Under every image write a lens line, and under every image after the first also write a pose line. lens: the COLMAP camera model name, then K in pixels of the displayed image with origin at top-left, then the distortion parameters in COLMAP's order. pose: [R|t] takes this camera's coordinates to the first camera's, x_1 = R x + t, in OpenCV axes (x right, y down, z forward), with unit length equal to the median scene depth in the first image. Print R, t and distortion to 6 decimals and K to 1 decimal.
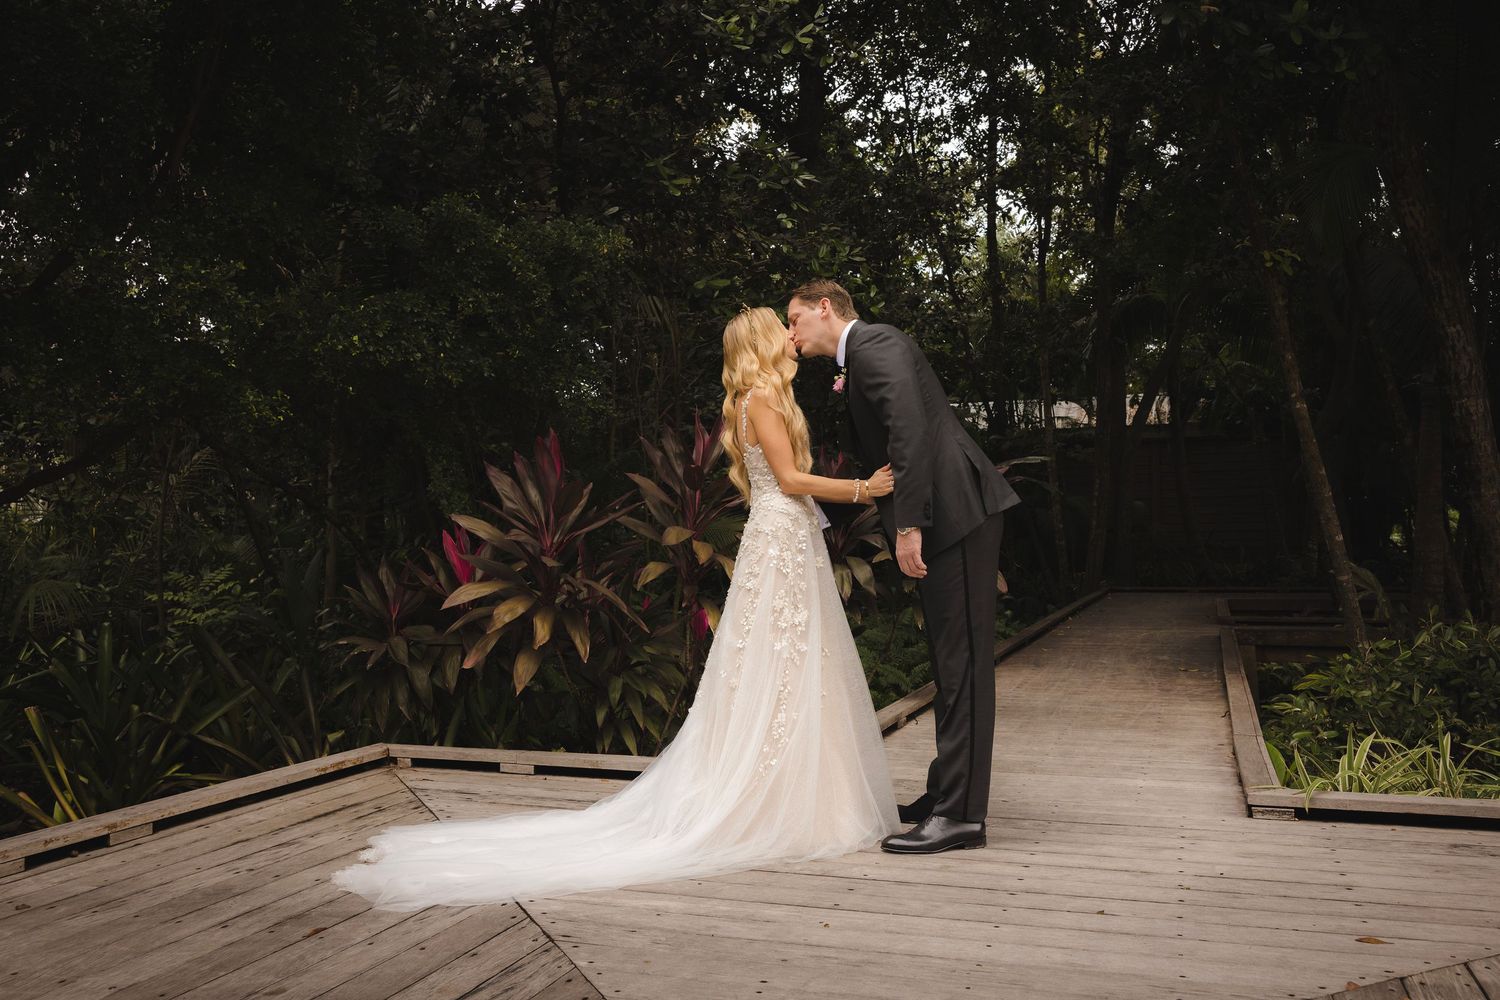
lens RADIAL K [[1204.7, 0, 739.0], [0, 1204.7, 500.1], [0, 0, 1]] dist [0.005538, -0.000676]
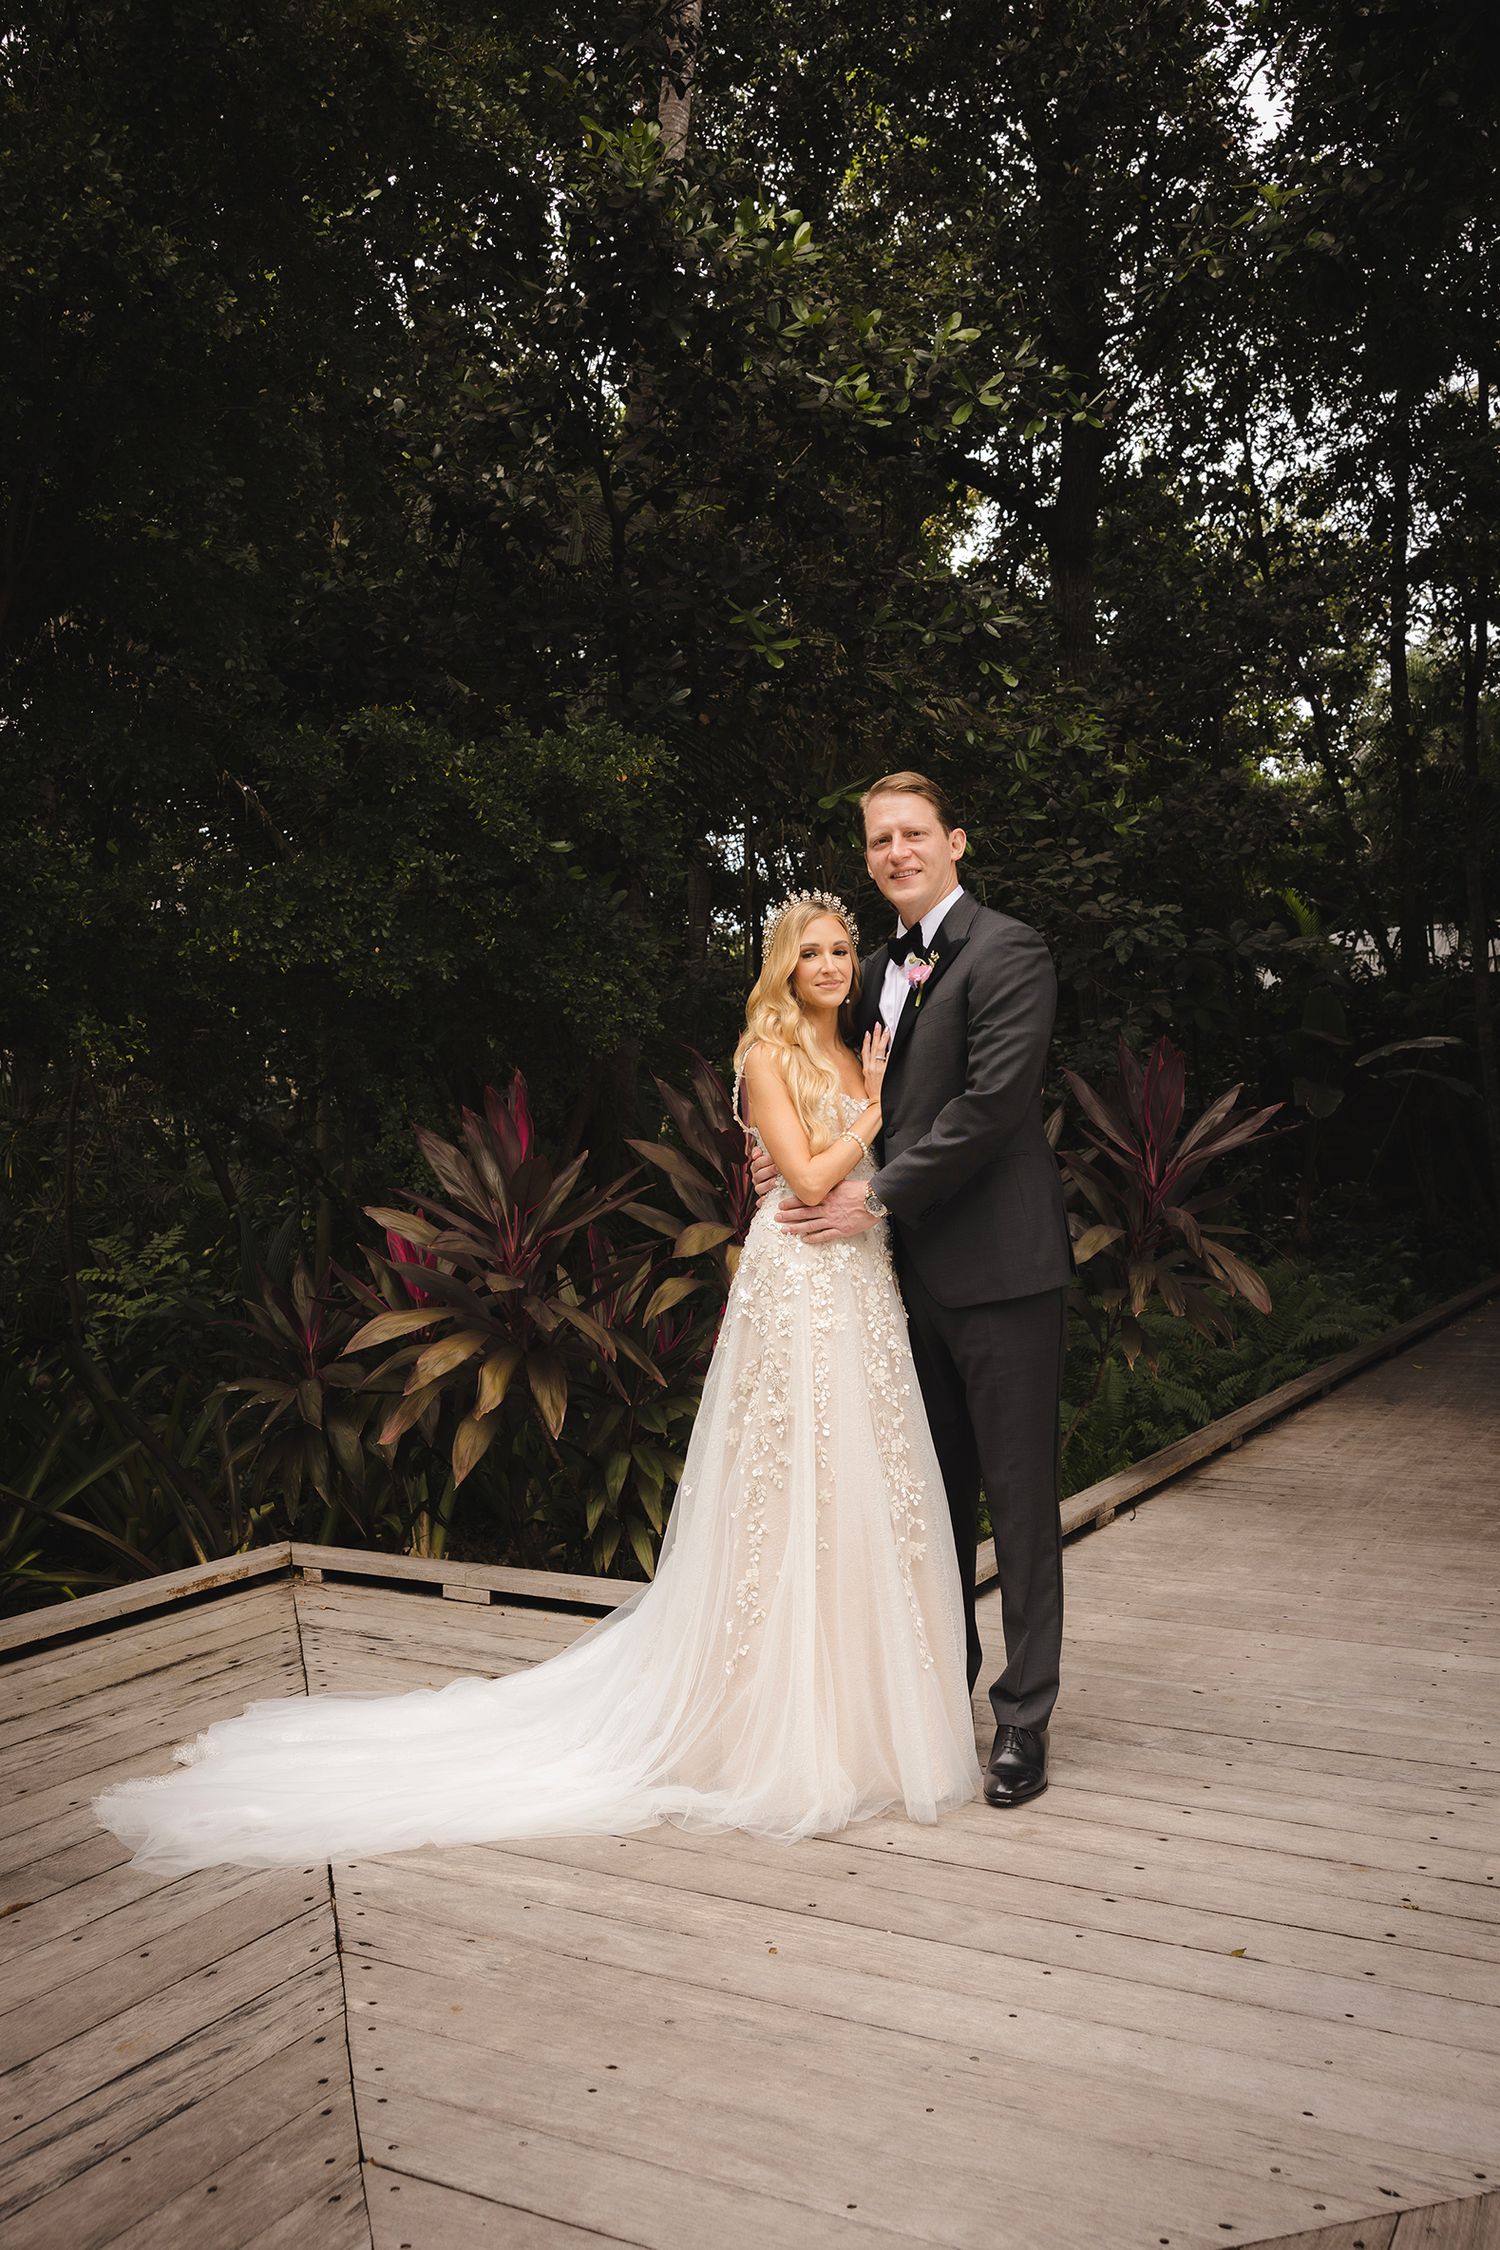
lens RADIAL K [[1826.3, 0, 744.9], [0, 1826.3, 1157.2], [0, 0, 1]] dist [0.006663, -0.000553]
pose [[0.987243, -0.005548, -0.159121, 0.123385], [0.012706, 0.998951, 0.044001, -0.055728], [0.158710, -0.045461, 0.986278, 0.053661]]
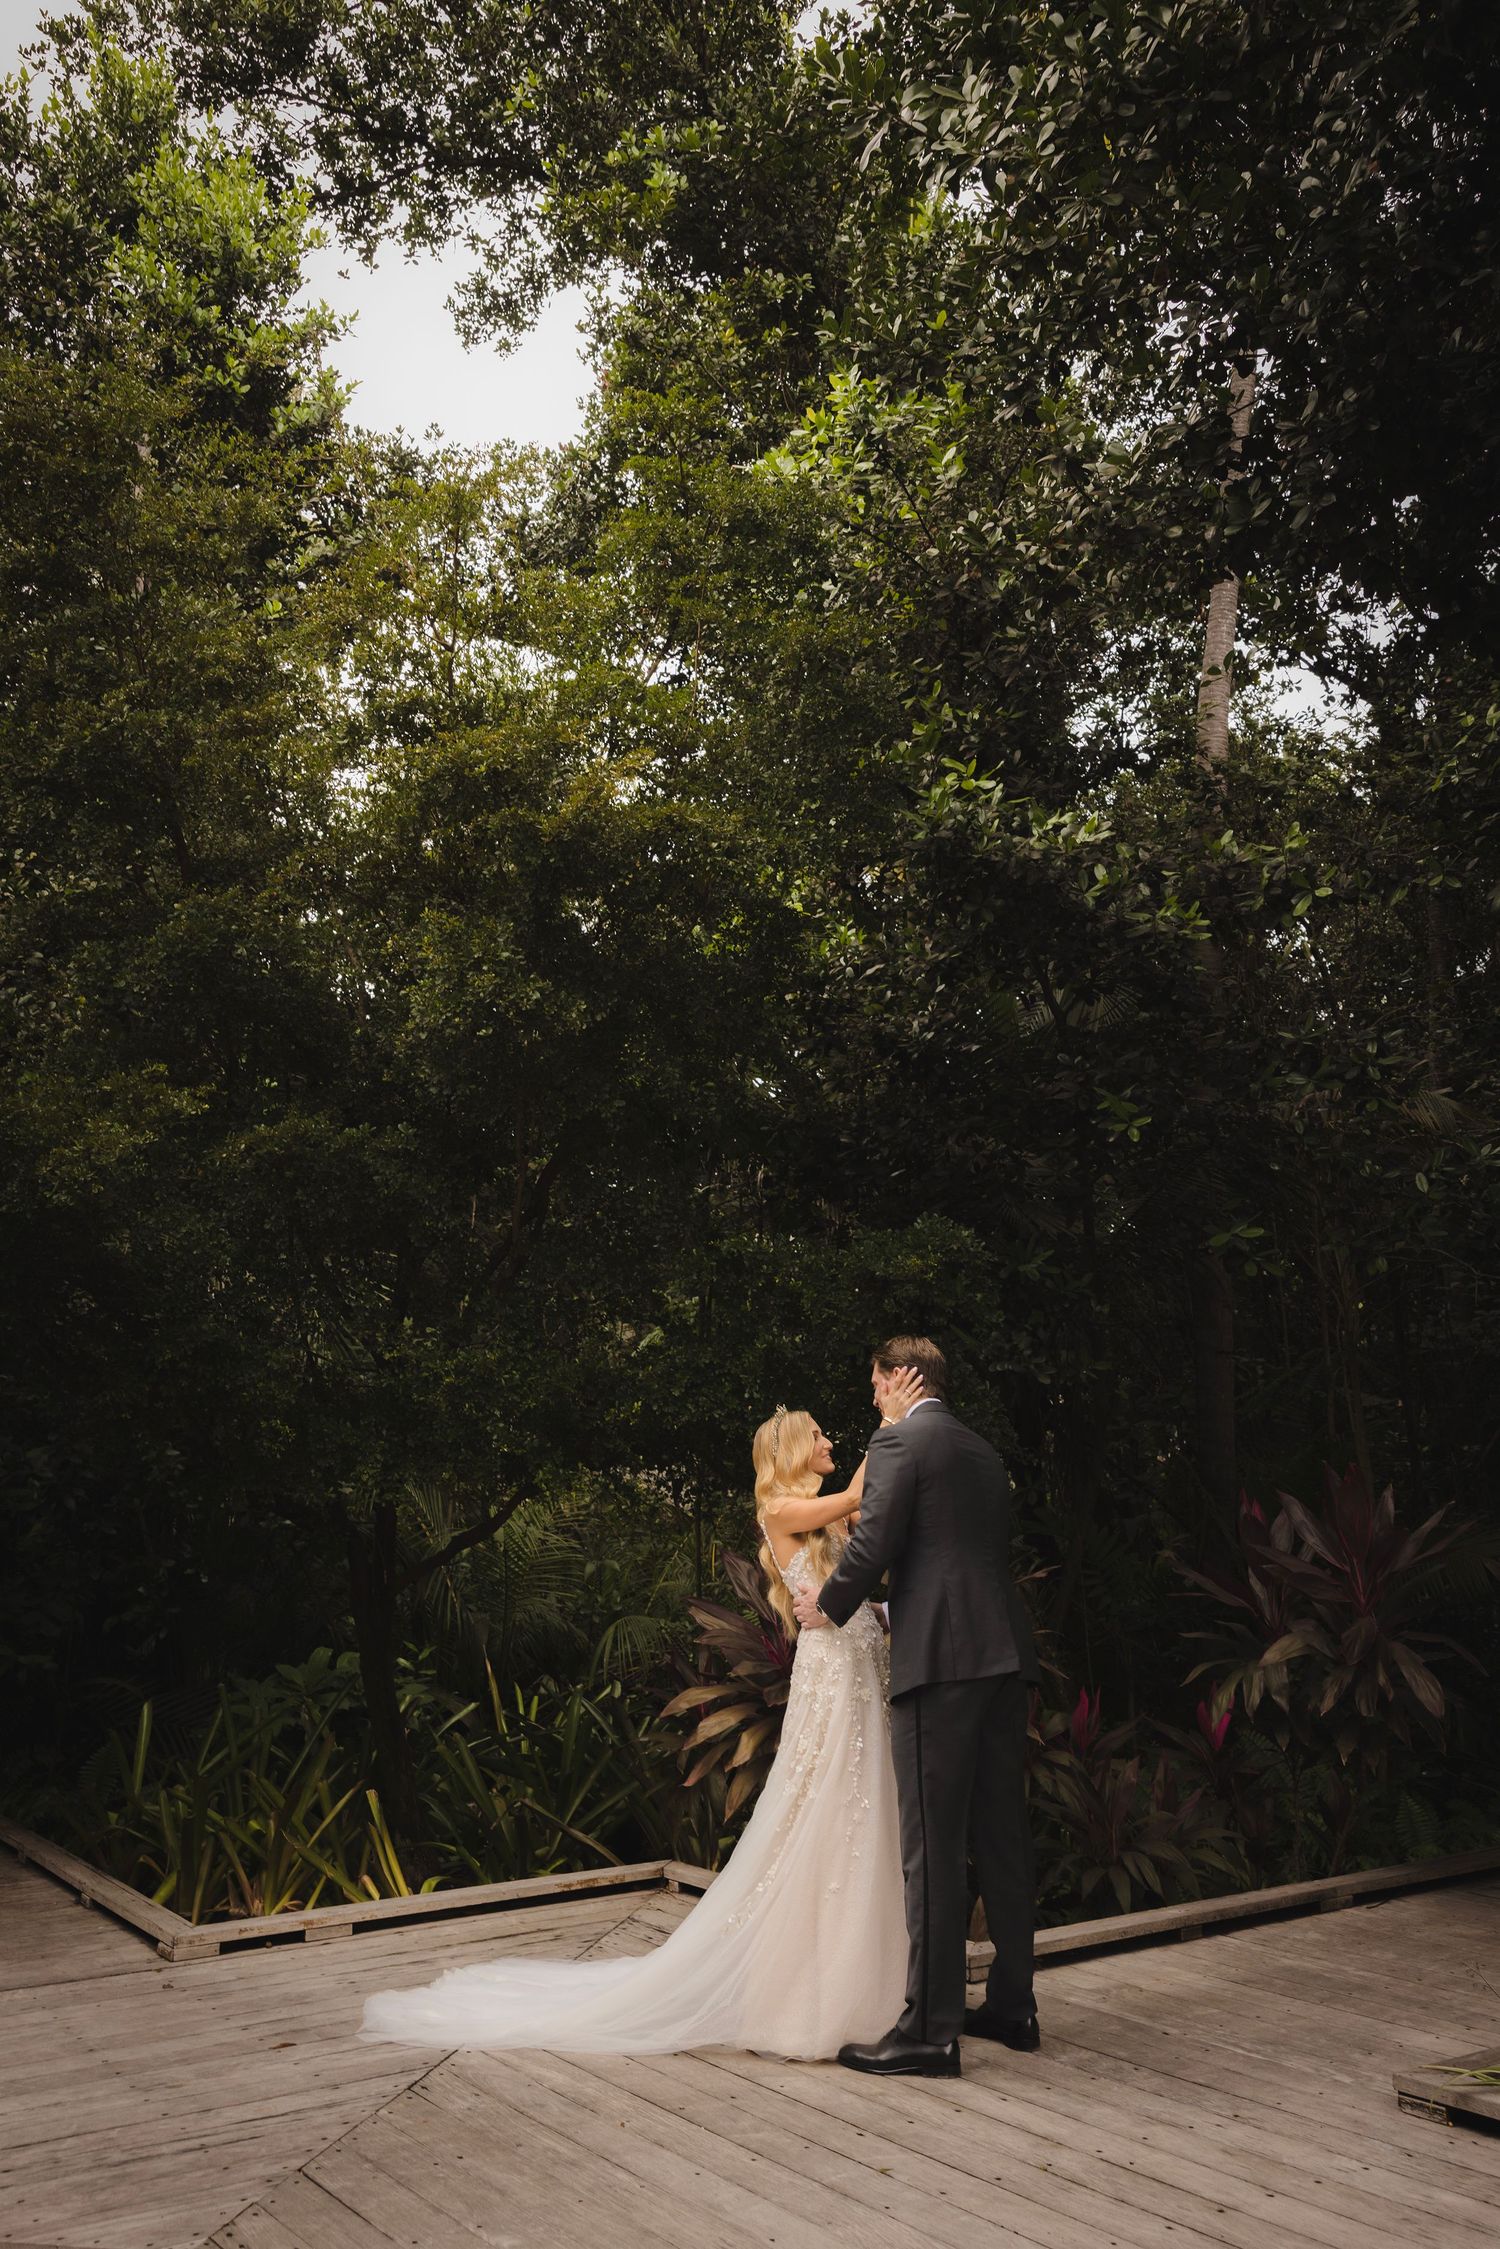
lens RADIAL K [[1852.8, 0, 741.5], [0, 1852.8, 1148.2], [0, 0, 1]] dist [-0.000340, 0.012293]
pose [[0.794915, -0.125224, -0.593658, 0.661719], [0.036513, 0.986569, -0.159213, -0.104268], [0.605621, 0.104884, 0.788810, -0.113601]]
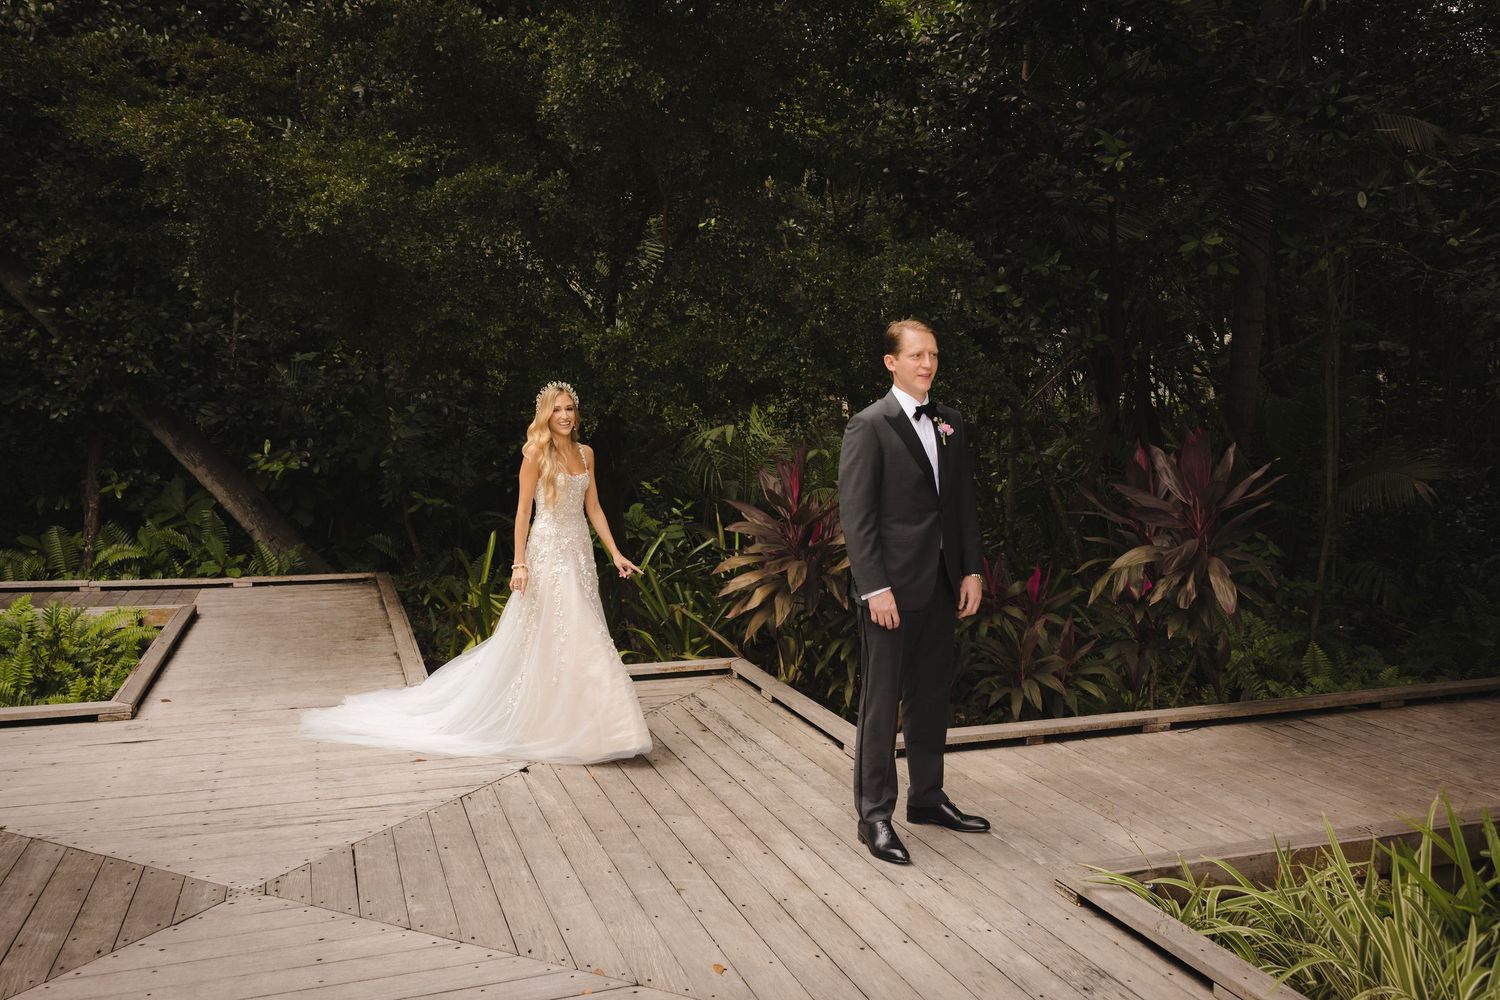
lens RADIAL K [[1204.7, 0, 739.0], [0, 1204.7, 500.1], [0, 0, 1]] dist [0.005538, -0.000676]
pose [[0.632050, 0.076871, -0.771105, 0.807021], [0.014565, 0.993714, 0.111001, -0.142278], [0.774790, -0.081389, 0.626957, 0.147596]]
